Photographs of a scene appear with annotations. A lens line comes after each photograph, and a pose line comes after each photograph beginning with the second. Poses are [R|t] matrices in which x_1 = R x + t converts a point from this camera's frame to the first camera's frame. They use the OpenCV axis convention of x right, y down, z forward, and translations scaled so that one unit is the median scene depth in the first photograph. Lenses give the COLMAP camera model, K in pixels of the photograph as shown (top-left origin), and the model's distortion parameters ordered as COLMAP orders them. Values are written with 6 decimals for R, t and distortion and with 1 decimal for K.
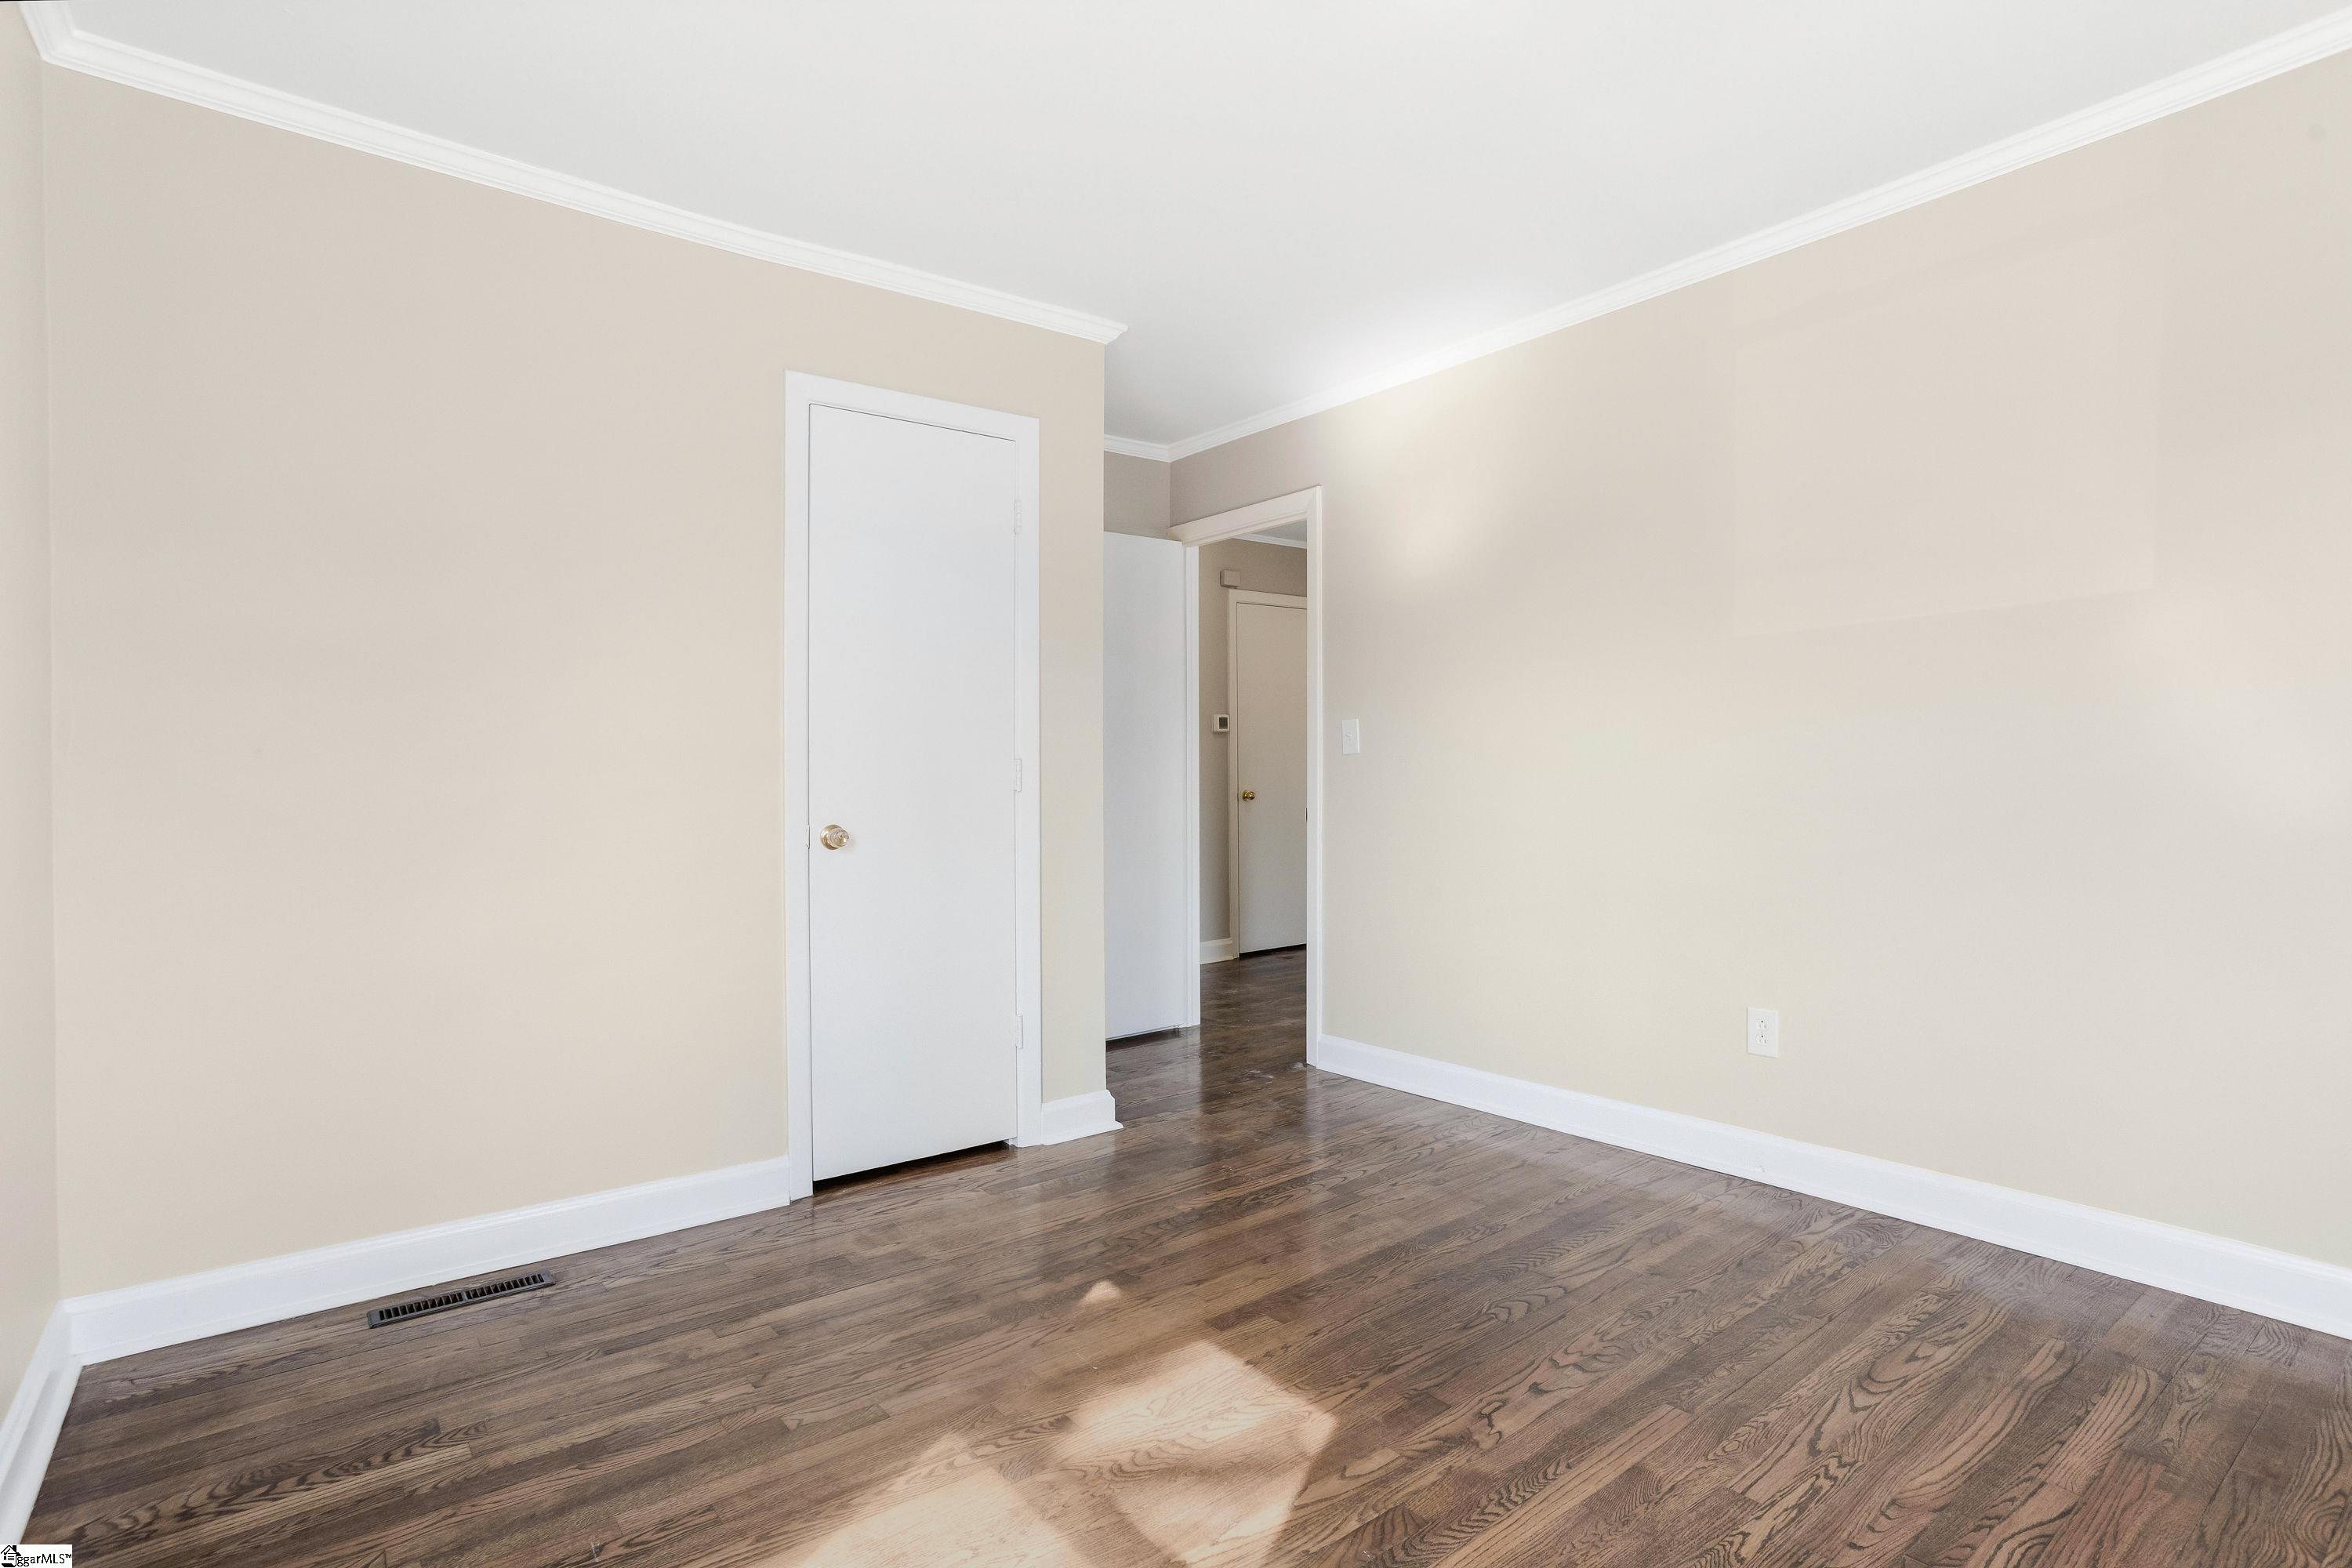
lens RADIAL K [[1146.3, 0, 1173.5], [0, 1146.3, 787.6], [0, 0, 1]] dist [-0.066383, 0.034114]
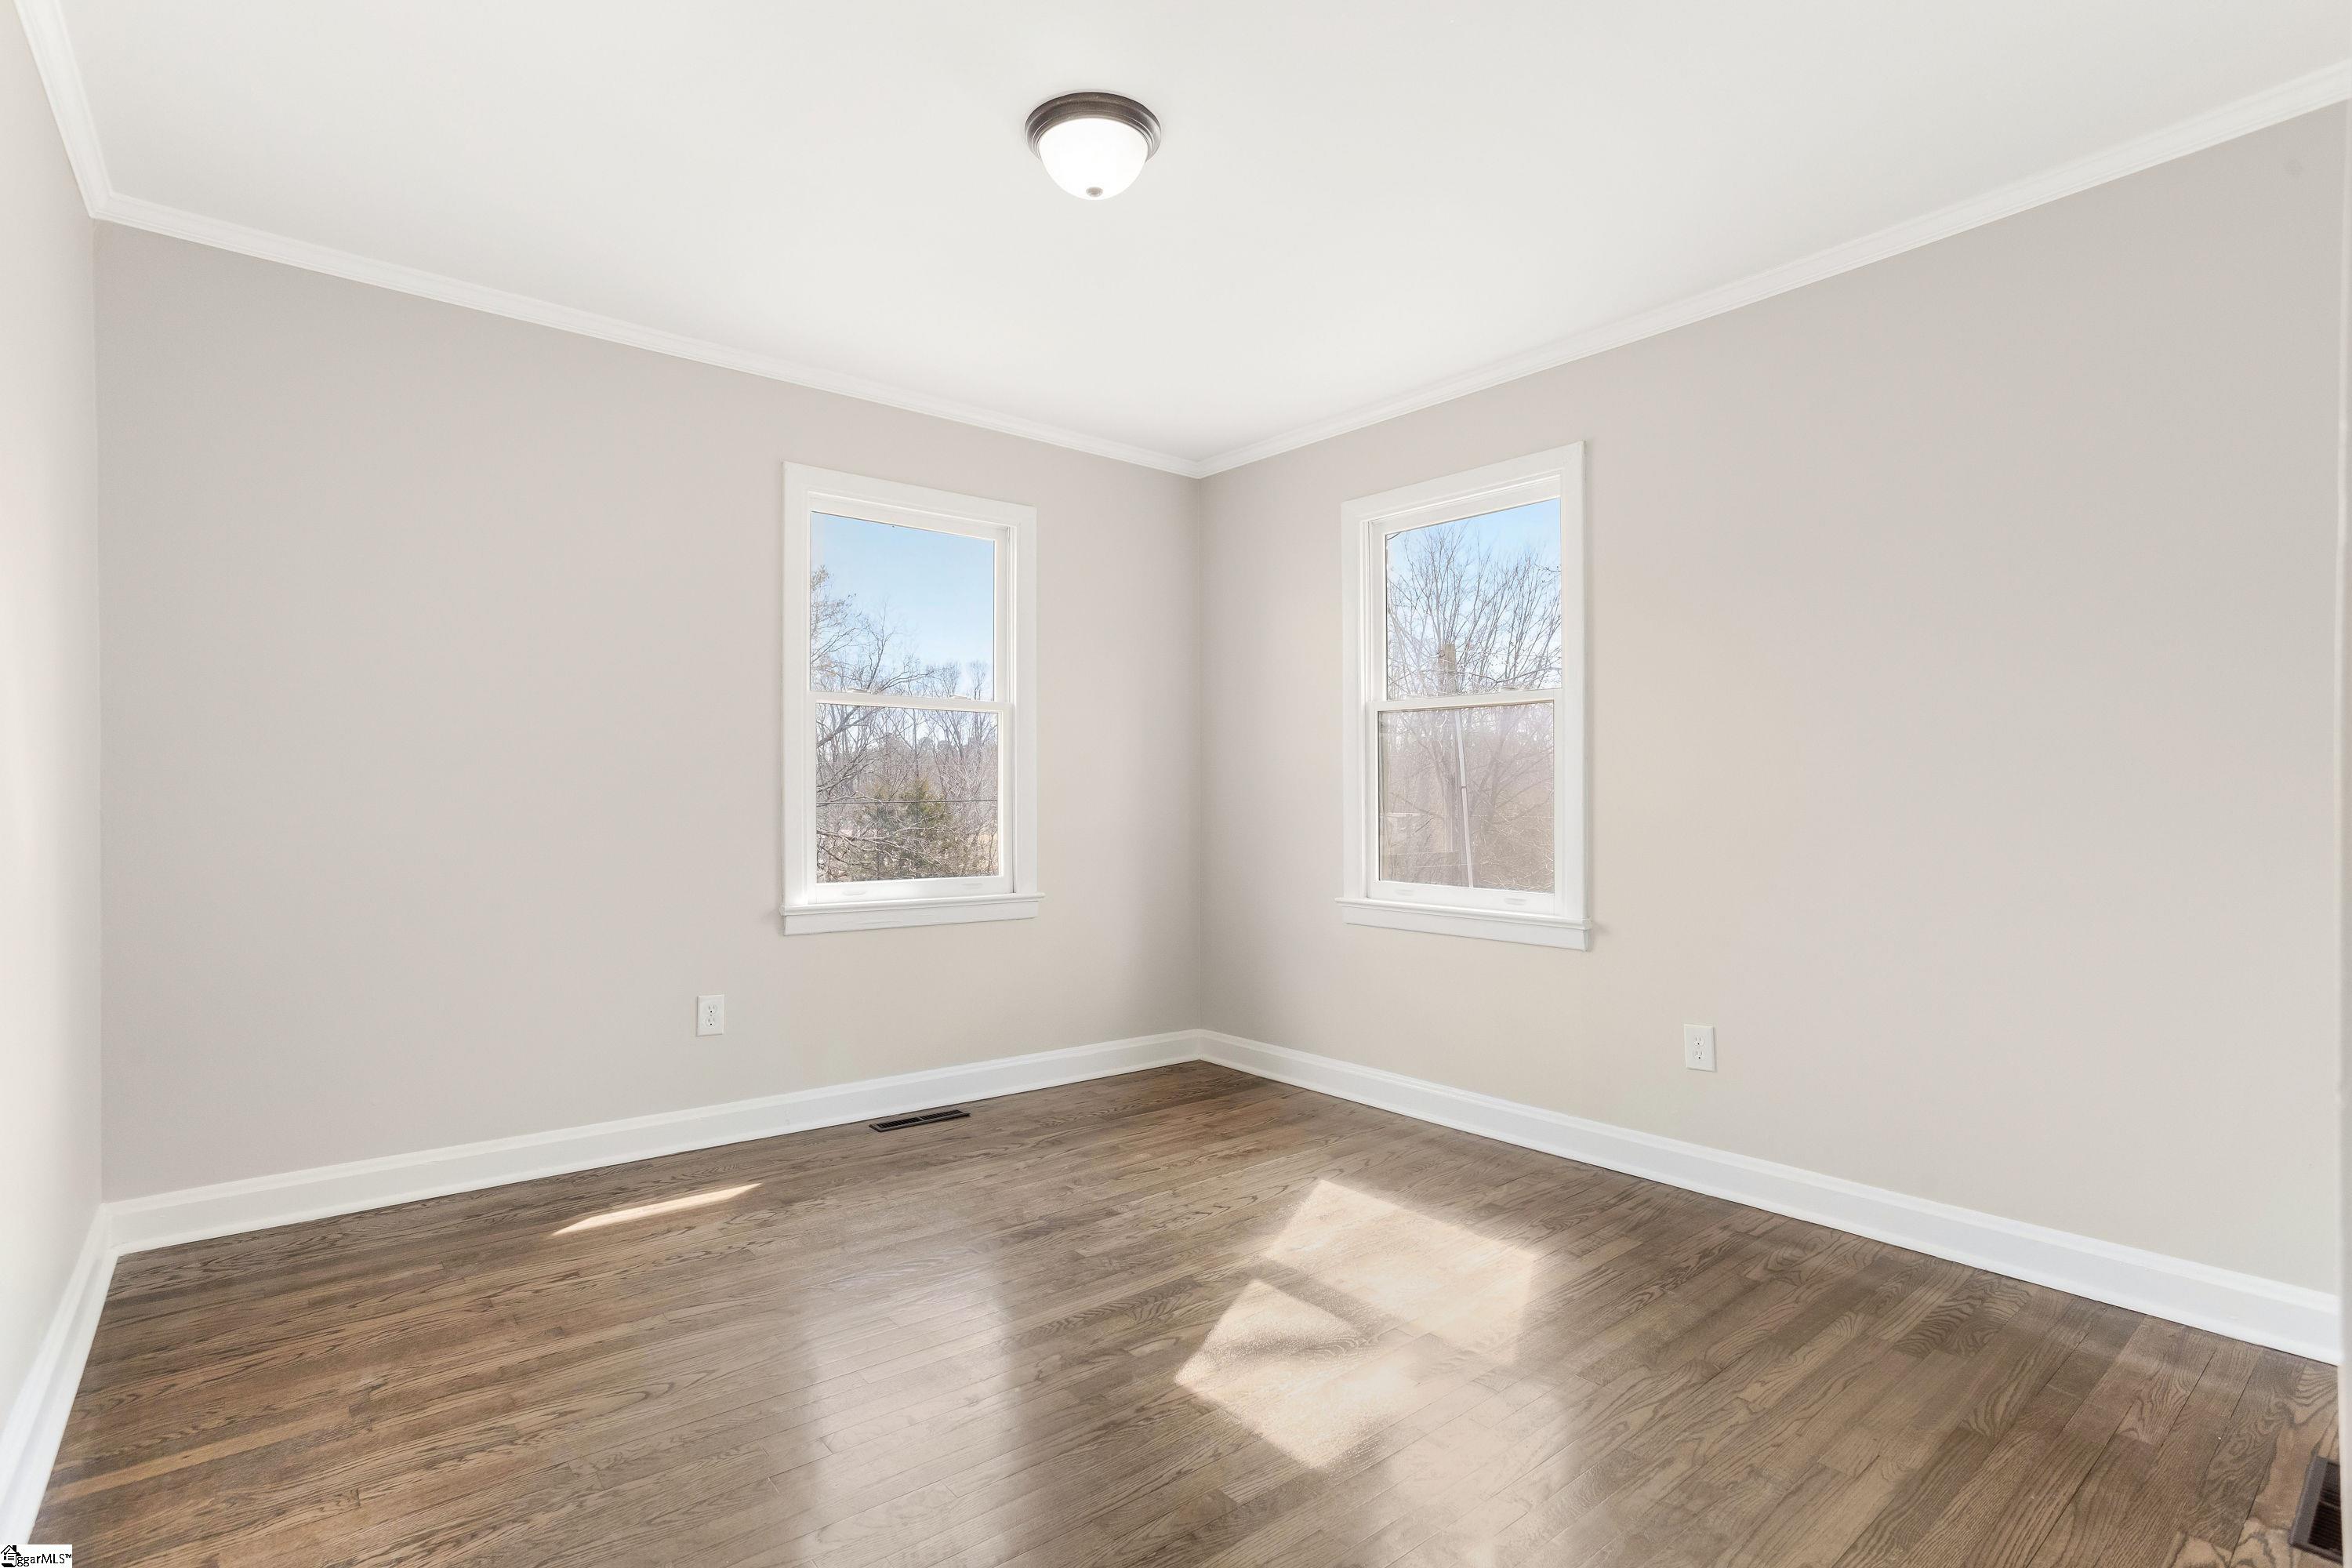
lens RADIAL K [[1146.3, 0, 1173.5], [0, 1146.3, 787.6], [0, 0, 1]] dist [-0.066383, 0.034114]
pose [[-0.999596, 0.013781, -0.024878, 0.164884], [0.013670, 0.999896, 0.004644, -0.029388], [0.024939, 0.004302, -0.999680, 2.108146]]
